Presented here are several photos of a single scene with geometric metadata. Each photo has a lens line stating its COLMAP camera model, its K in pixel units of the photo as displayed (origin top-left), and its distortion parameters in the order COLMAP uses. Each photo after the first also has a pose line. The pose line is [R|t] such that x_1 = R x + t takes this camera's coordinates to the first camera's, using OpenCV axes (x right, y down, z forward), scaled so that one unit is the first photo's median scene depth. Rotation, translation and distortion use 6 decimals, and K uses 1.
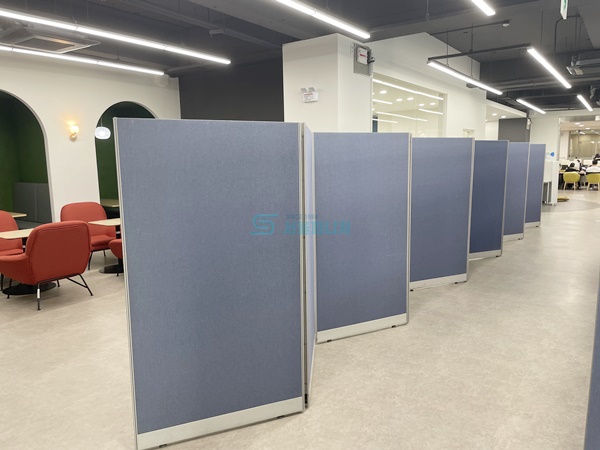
lens RADIAL K [[446.6, 0, 313.1], [0, 446.6, 224.1], [0, 0, 1]] dist [0.084334, -0.115742]
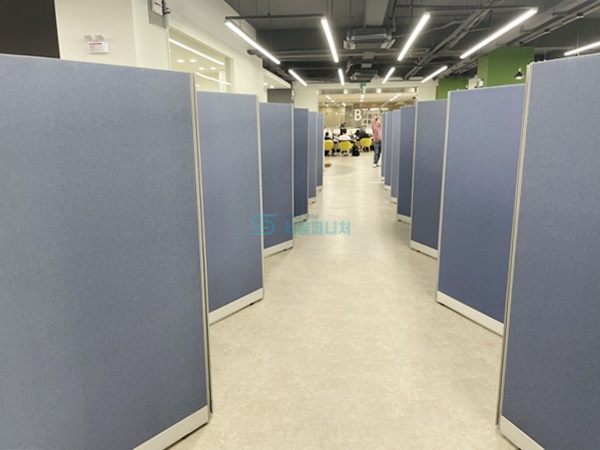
lens RADIAL K [[454.9, 0, 302.2], [0, 454.9, 222.1], [0, 0, 1]] dist [0.088401, -0.121799]
pose [[0.881687, -0.092227, 0.462734, -0.097855], [0.064599, 0.995071, 0.075240, -0.004934], [-0.467392, -0.036446, 0.883299, 0.070136]]
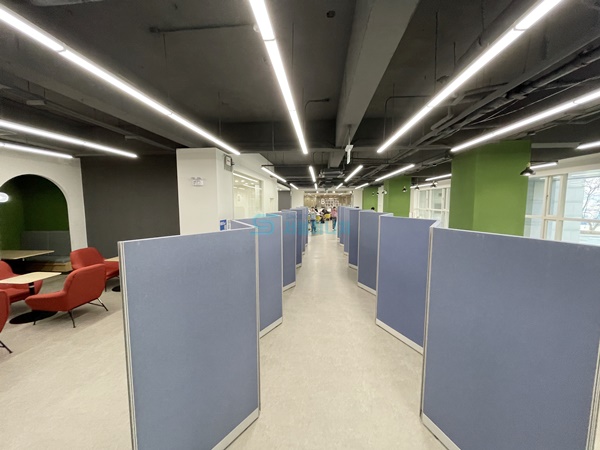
lens RADIAL K [[236.5, 0, 300.0], [0, 236.5, 225.0], [0, 0, 1]] dist [-0.001077, -0.000105]
pose [[0.869091, -0.032025, 0.493614, -0.112412], [0.060638, 0.997273, -0.042063, -0.073734], [-0.490921, 0.066489, 0.868663, 0.089066]]
